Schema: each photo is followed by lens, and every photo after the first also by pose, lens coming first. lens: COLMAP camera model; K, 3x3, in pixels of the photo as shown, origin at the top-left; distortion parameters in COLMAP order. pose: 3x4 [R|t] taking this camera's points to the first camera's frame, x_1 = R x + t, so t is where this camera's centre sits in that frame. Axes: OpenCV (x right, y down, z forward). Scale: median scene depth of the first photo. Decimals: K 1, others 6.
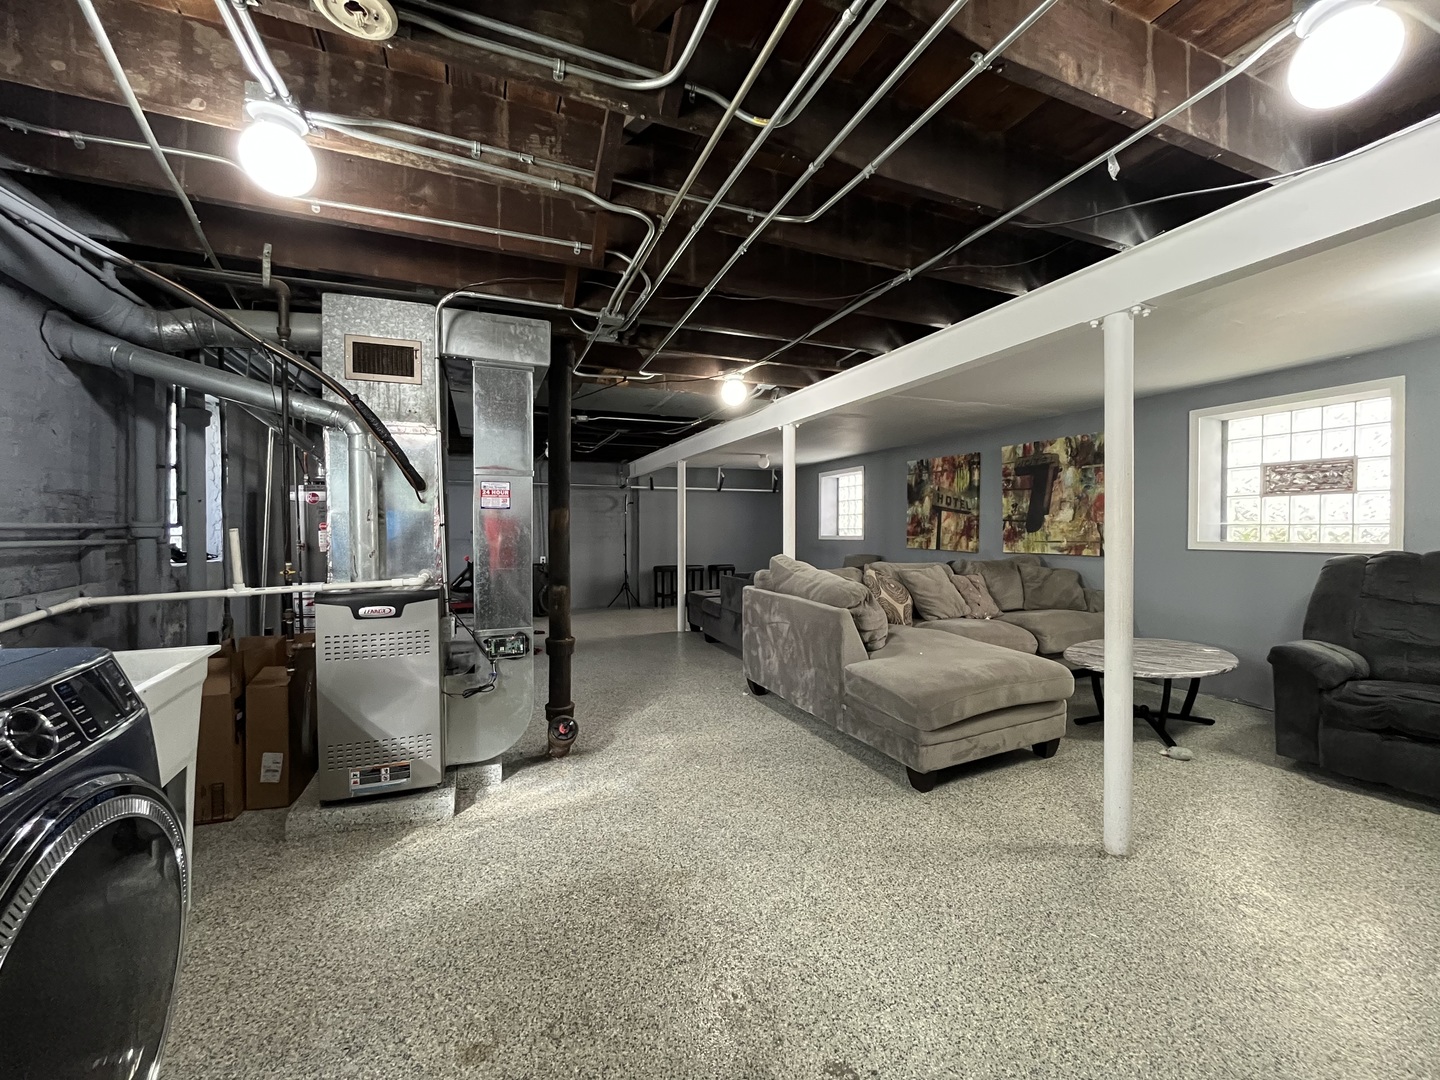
lens RADIAL K [[583.4, 0, 715.5], [0, 583.4, 538.8], [0, 0, 1]] dist [-0.002088, -0.000421]
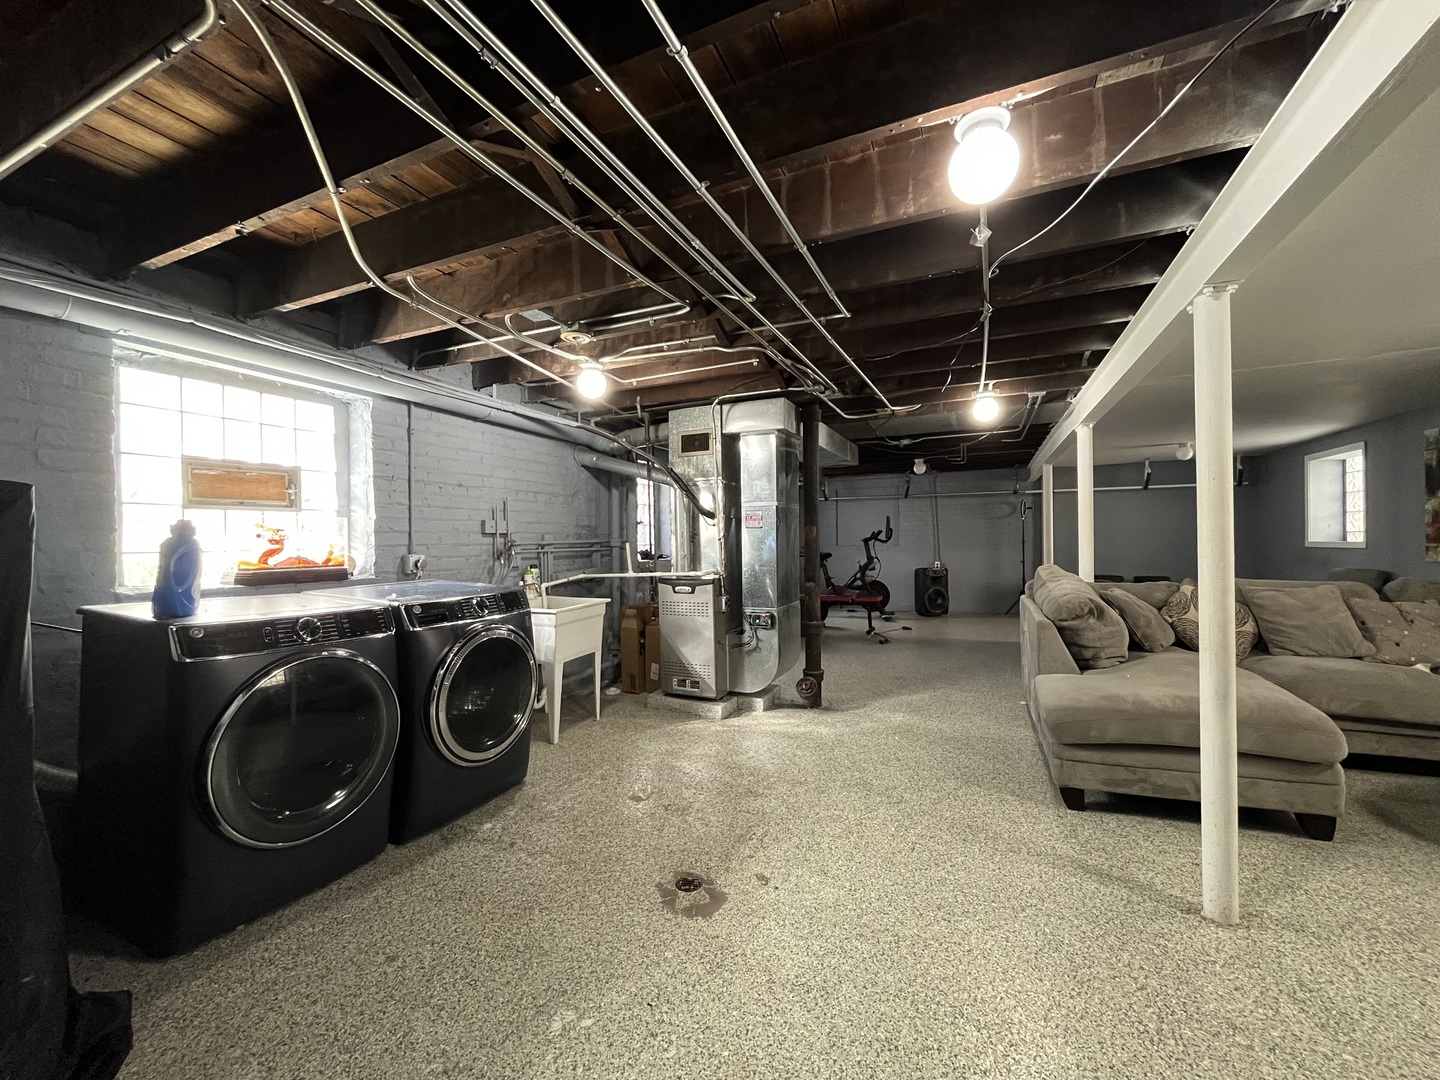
lens RADIAL K [[583.4, 0, 715.5], [0, 583.4, 538.8], [0, 0, 1]] dist [-0.002088, -0.000421]
pose [[0.678286, -0.005922, -0.734774, 0.746202], [0.000655, 0.999972, -0.007455, -0.014218], [0.734798, 0.004576, 0.678271, -0.116632]]
